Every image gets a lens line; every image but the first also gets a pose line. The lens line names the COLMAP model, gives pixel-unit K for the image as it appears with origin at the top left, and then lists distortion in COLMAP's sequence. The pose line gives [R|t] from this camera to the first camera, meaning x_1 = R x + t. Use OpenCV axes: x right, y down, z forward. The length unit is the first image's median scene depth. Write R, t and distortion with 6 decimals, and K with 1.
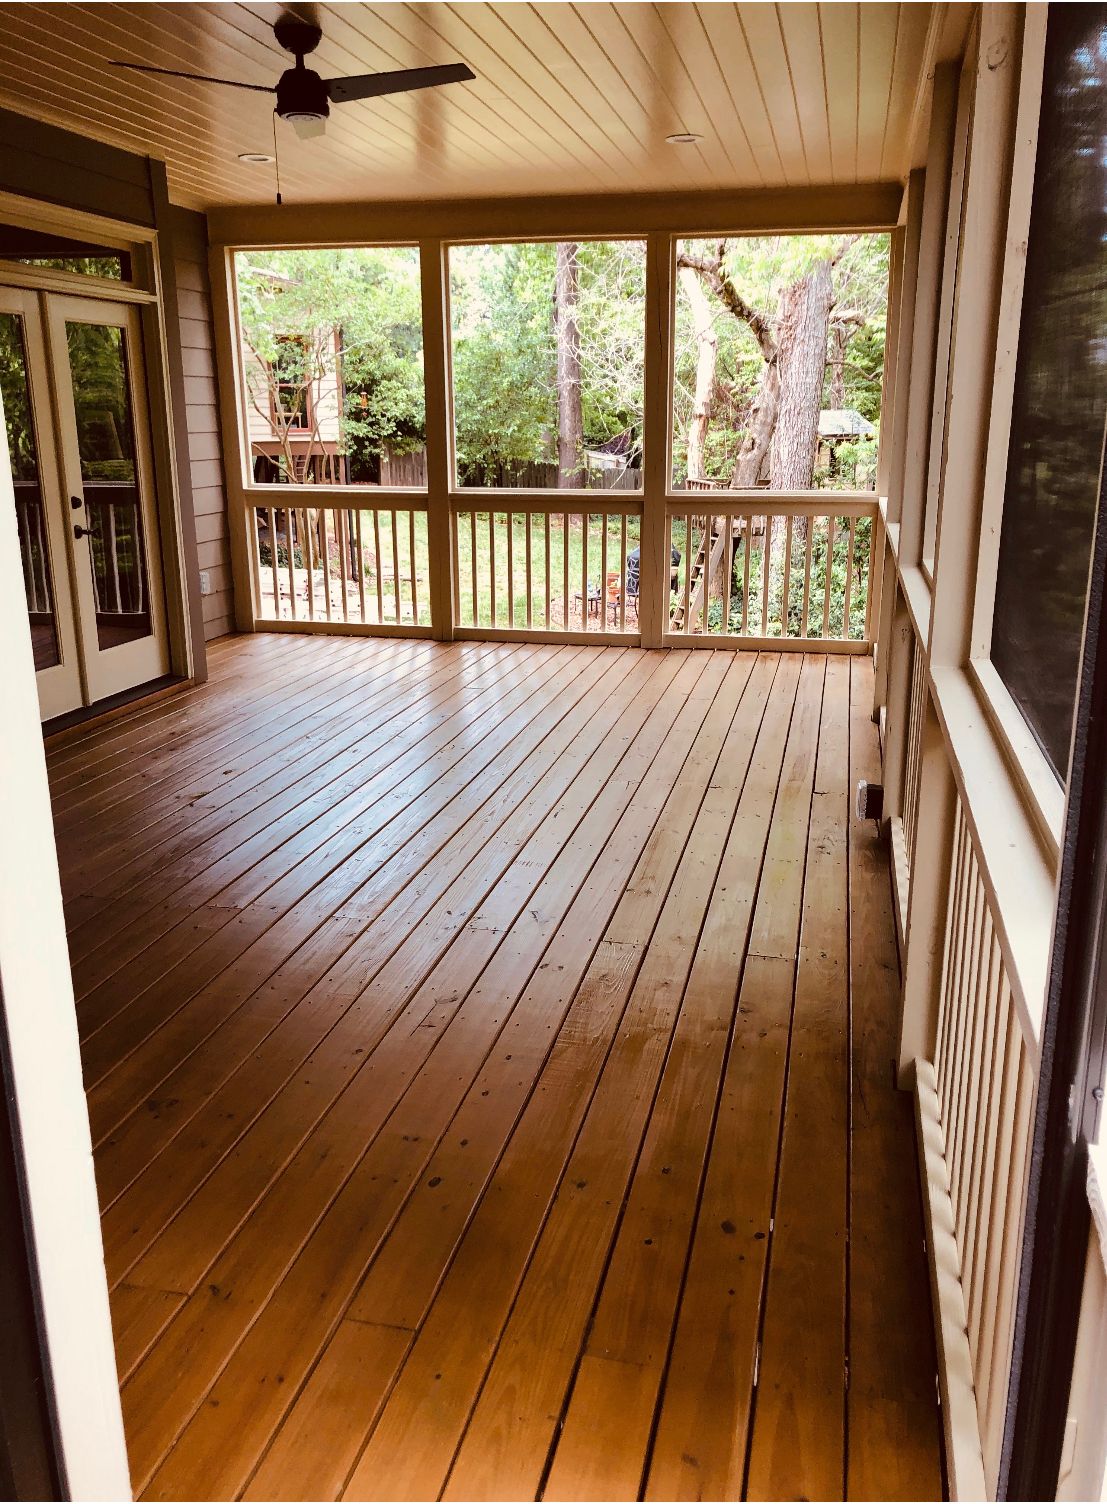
lens RADIAL K [[1238.9, 0, 562.7], [0, 1238.9, 747.7], [0, 0, 1]] dist [0.013937, 0.004997]
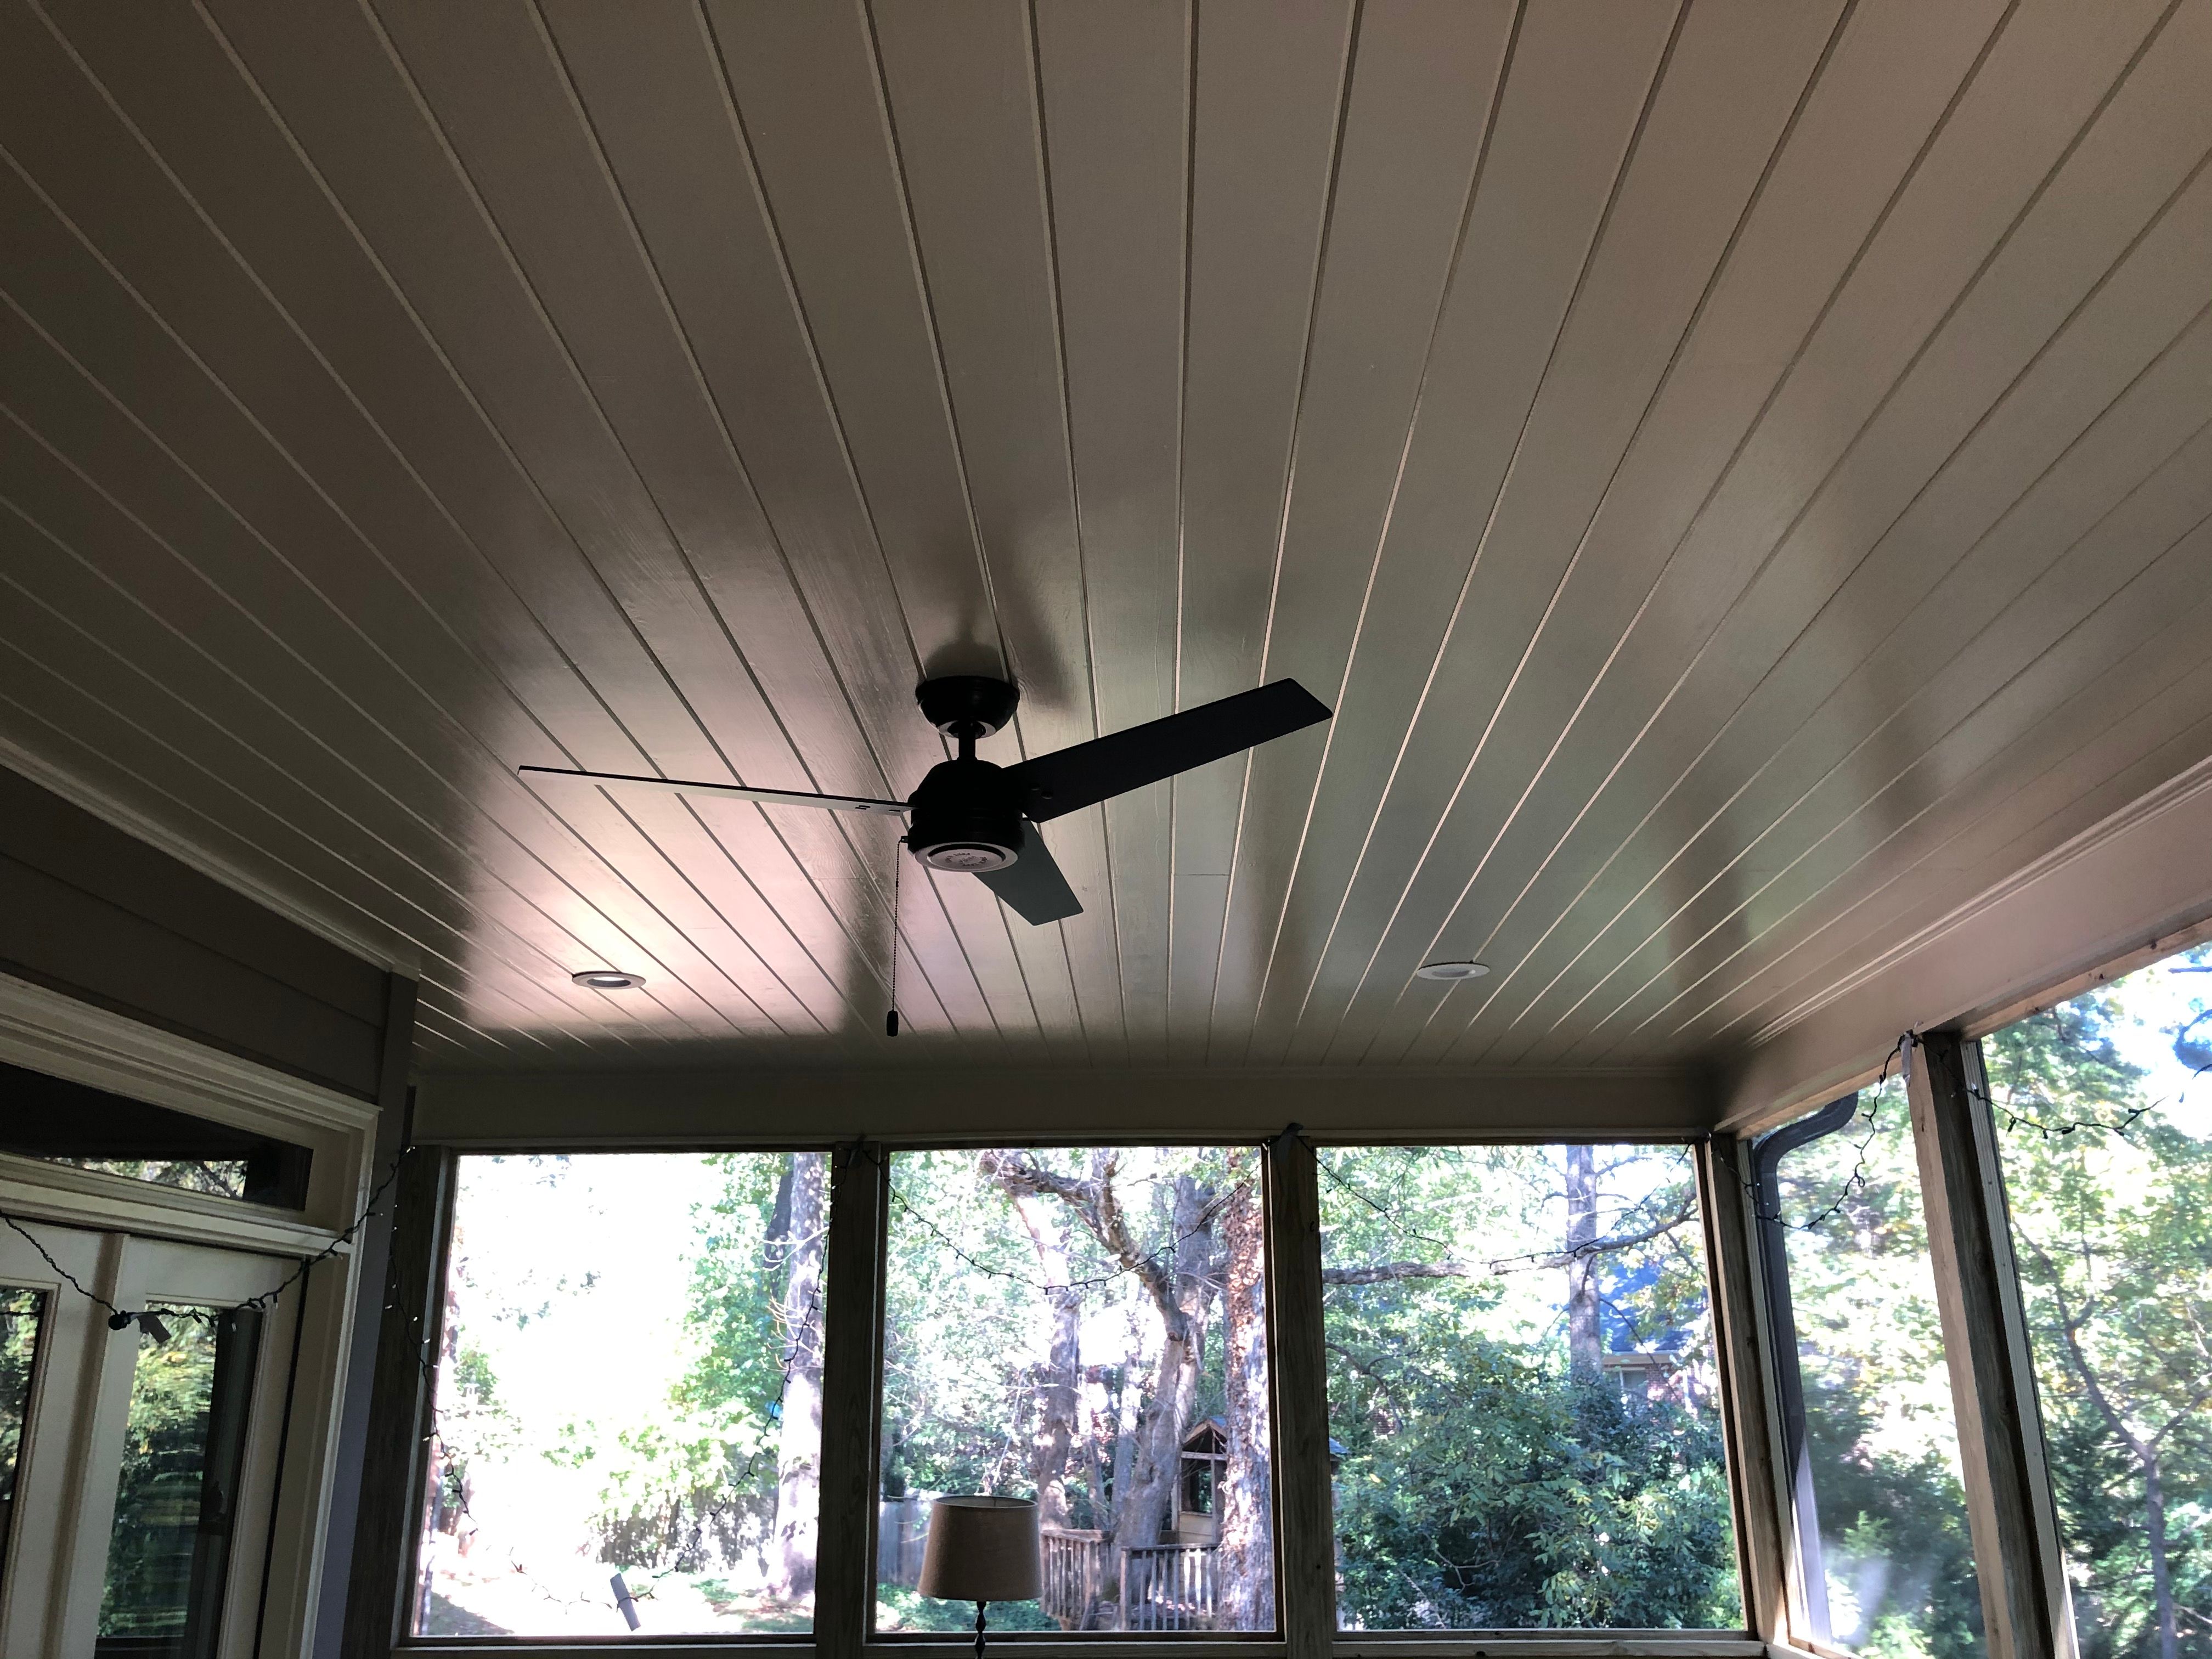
lens RADIAL K [[1815.4, 0, 1131.2], [0, 1815.4, 781.0], [0, 0, 1]] dist [0.008636, -0.028757]
pose [[0.978871, 0.061154, 0.195121, -0.191439], [0.058255, 0.831286, -0.552784, -0.122511], [-0.196006, 0.552471, 0.810159, 0.320299]]
